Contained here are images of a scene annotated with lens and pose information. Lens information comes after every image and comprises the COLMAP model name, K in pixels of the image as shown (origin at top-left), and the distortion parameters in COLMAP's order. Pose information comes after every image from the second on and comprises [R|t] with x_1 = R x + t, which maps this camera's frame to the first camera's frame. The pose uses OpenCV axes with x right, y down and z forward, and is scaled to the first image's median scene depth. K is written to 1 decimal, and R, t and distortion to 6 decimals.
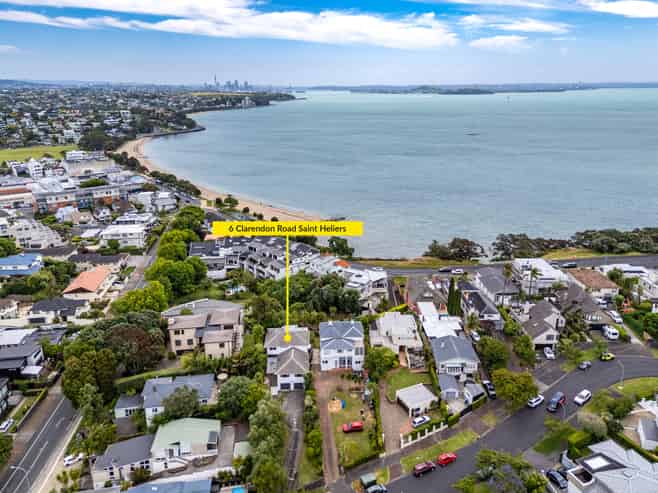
lens RADIAL K [[477.8, 0, 315.7], [0, 477.8, 246.0], [0, 0, 1]] dist [0.074623, -0.066842]
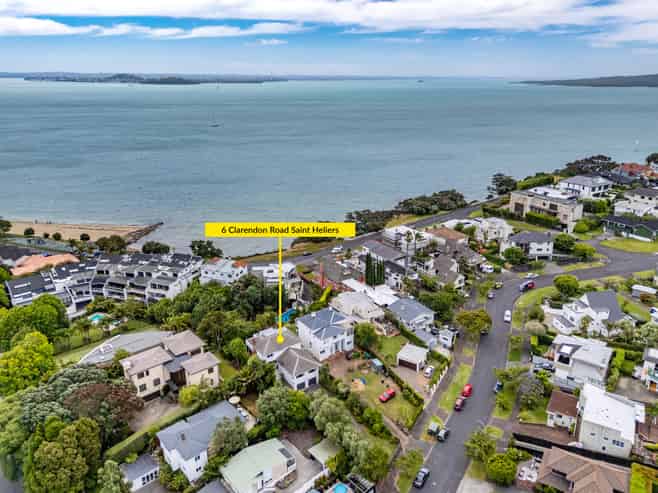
lens RADIAL K [[505.9, 0, 329.0], [0, 505.9, 246.5], [0, 0, 1]] dist [0.092704, -0.106808]
pose [[0.817748, -0.176313, 0.547907, -0.324505], [0.174667, 0.983054, 0.055652, -0.021509], [-0.548434, 0.050192, 0.834686, 0.054158]]
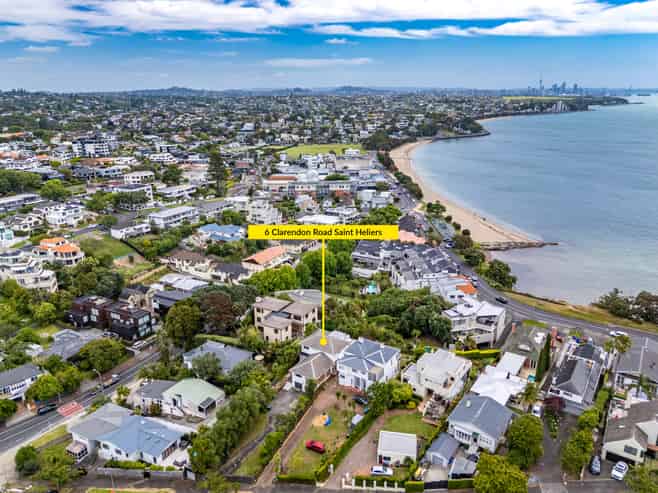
lens RADIAL K [[469.6, 0, 330.0], [0, 469.6, 254.6], [0, 0, 1]] dist [0.065224, -0.043425]
pose [[0.817788, 0.186512, -0.544460, 0.295290], [-0.179787, 0.981477, 0.066174, -0.036300], [0.546718, 0.043770, 0.836172, 0.113262]]
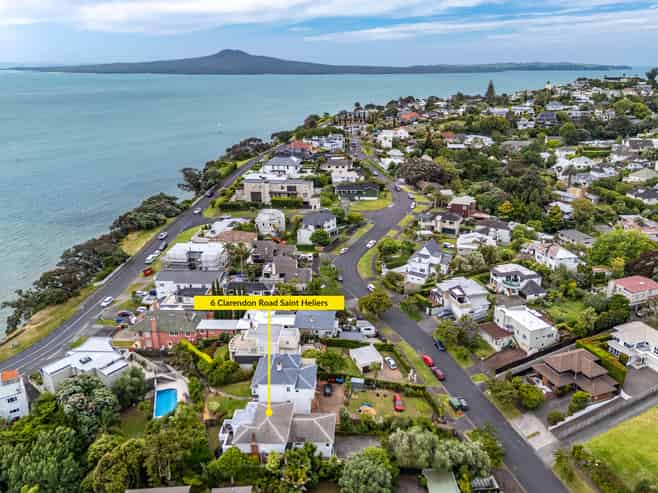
lens RADIAL K [[505.9, 0, 329.0], [0, 505.9, 246.5], [0, 0, 1]] dist [0.092704, -0.106808]
pose [[-0.012143, -0.334170, 0.942435, -0.457242], [0.311347, 0.894388, 0.321145, -0.175824], [-0.950219, 0.297324, 0.093182, 0.509648]]
